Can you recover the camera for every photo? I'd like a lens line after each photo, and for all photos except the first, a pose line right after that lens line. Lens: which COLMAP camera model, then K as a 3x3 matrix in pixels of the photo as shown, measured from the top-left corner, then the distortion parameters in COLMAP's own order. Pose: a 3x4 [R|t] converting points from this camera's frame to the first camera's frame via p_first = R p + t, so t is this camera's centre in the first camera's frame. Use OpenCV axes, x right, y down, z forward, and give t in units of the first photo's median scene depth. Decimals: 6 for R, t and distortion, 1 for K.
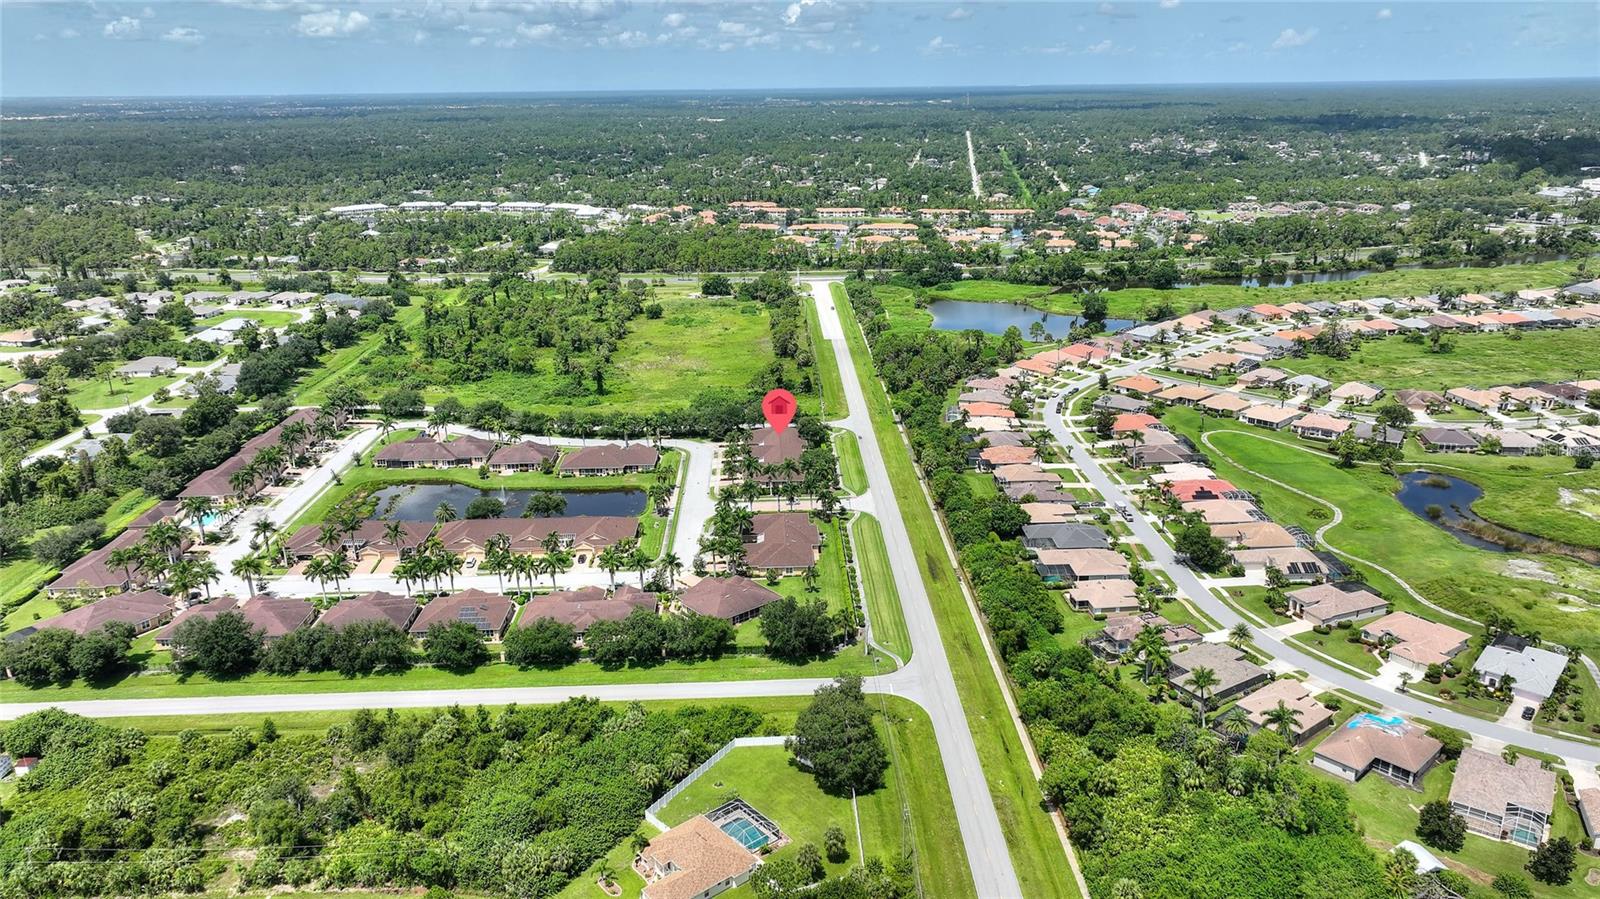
lens RADIAL K [[1126.6, 0, 806.2], [0, 1126.6, 444.0], [0, 0, 1]] dist [0.006278, 0.009424]
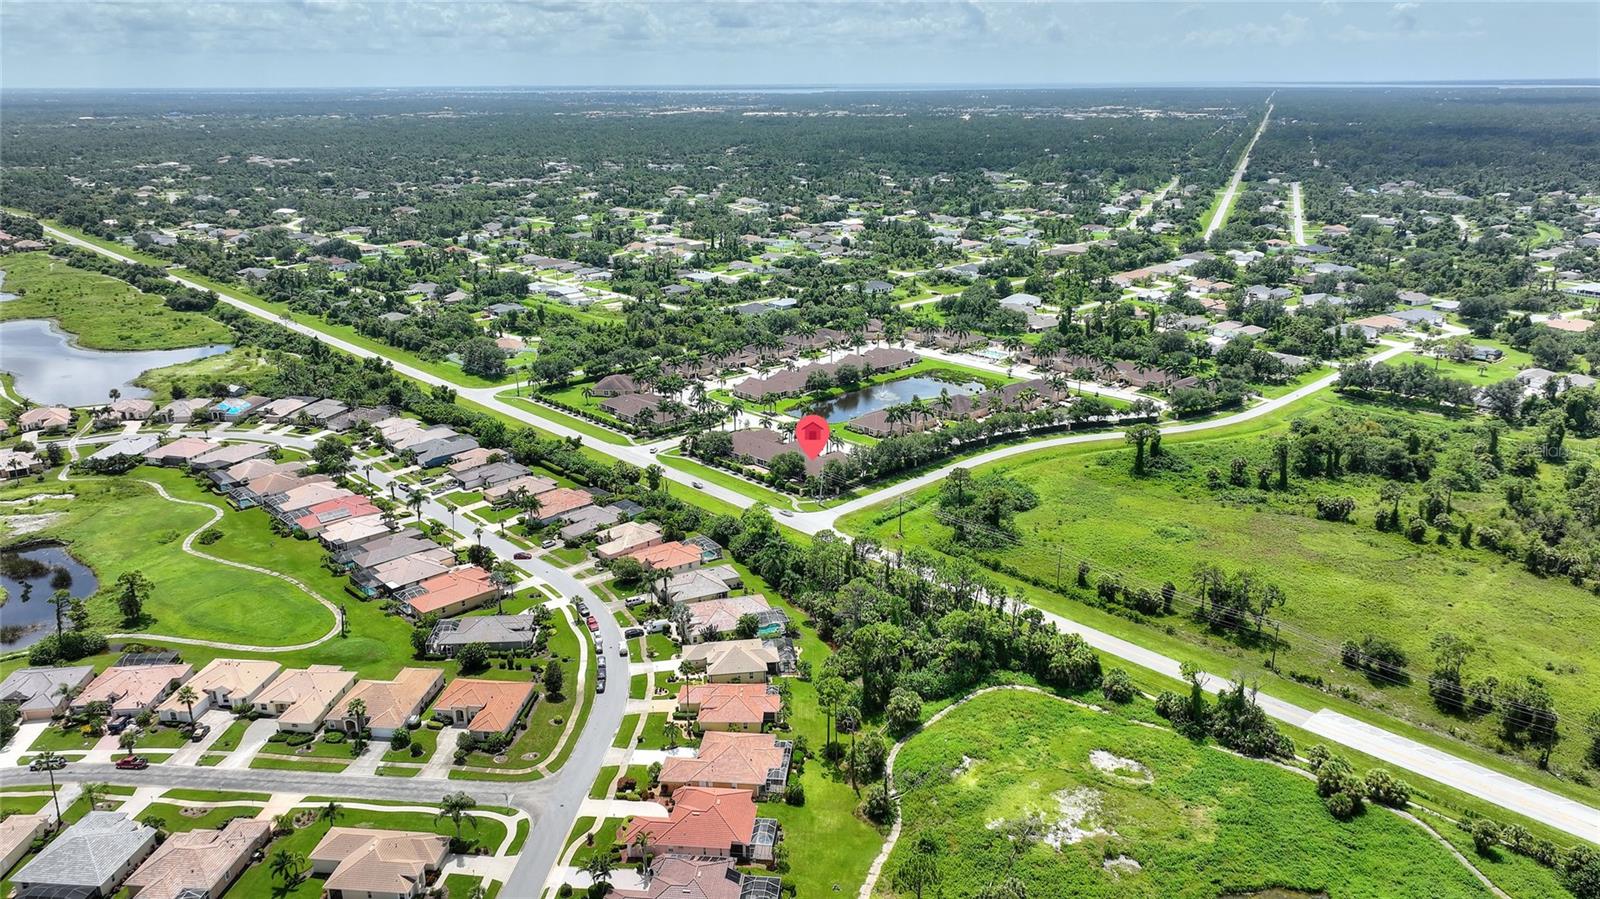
lens RADIAL K [[1107.9, 0, 800.0], [0, 1107.9, 449.5], [0, 0, 1]] dist [0.000313, 0.003765]
pose [[-0.746701, 0.224430, -0.626155, 0.564924], [-0.191696, 0.828810, 0.525667, -0.507370], [0.636939, 0.512547, -0.575851, 1.569602]]
